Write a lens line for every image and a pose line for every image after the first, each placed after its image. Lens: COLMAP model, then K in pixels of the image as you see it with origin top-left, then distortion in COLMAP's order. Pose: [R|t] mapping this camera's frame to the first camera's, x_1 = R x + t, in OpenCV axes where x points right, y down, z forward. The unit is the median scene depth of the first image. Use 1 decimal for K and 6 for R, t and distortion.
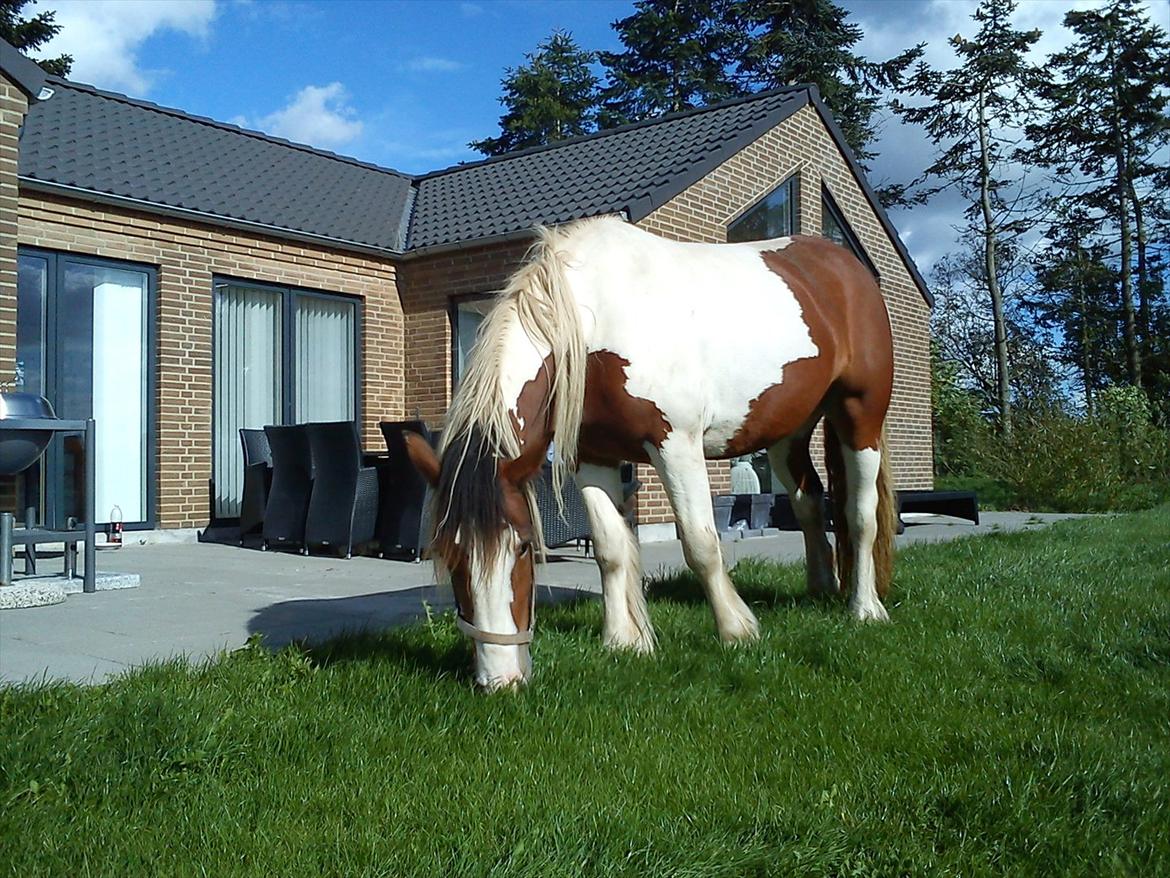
lens RADIAL K [[1162.1, 0, 581.5], [0, 1162.1, 446.2], [0, 0, 1]] dist [0.031201, 0.000000]
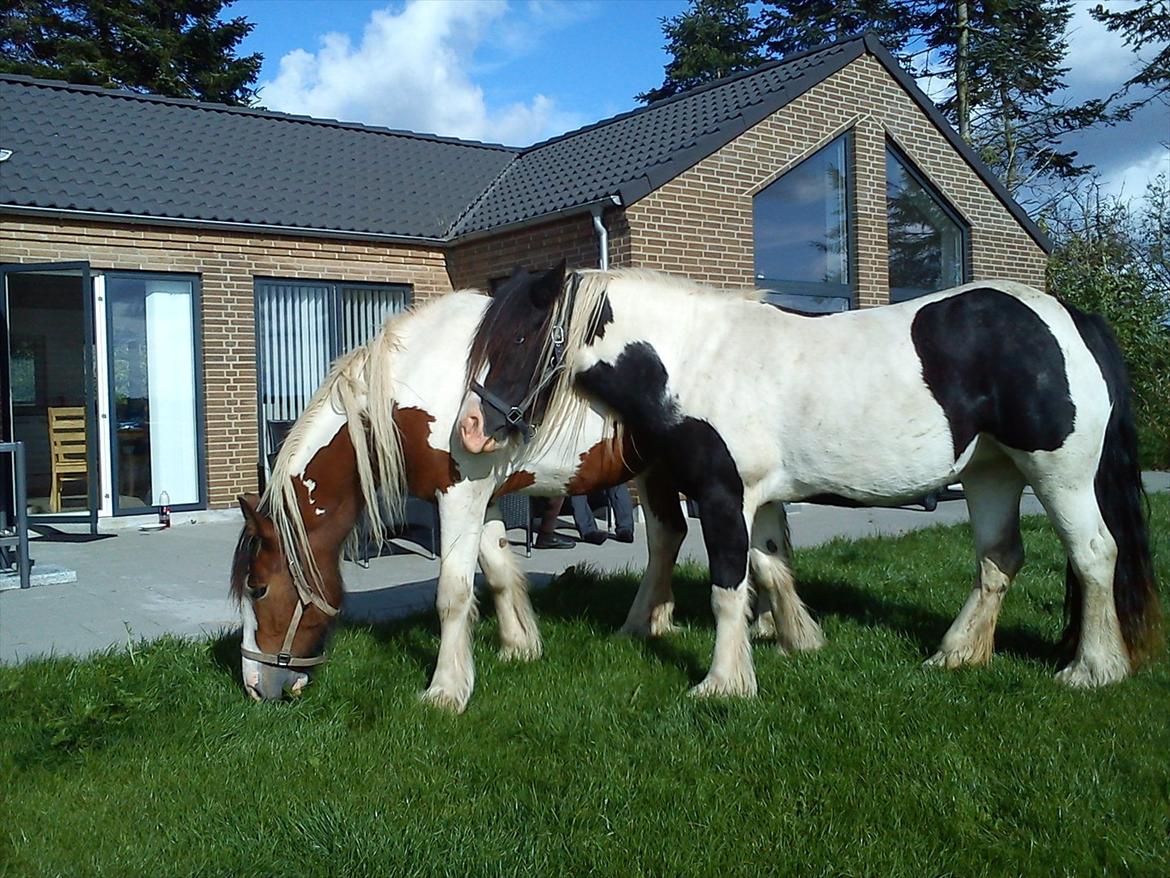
lens RADIAL K [[1162.1, 0, 585.4], [0, 1162.1, 432.9], [0, 0, 1]] dist [0.031201, 0.000000]
pose [[0.967311, -0.012414, -0.253288, 0.229996], [0.025430, 0.998515, 0.048178, -0.039923], [0.252314, -0.053044, 0.966190, 0.007949]]
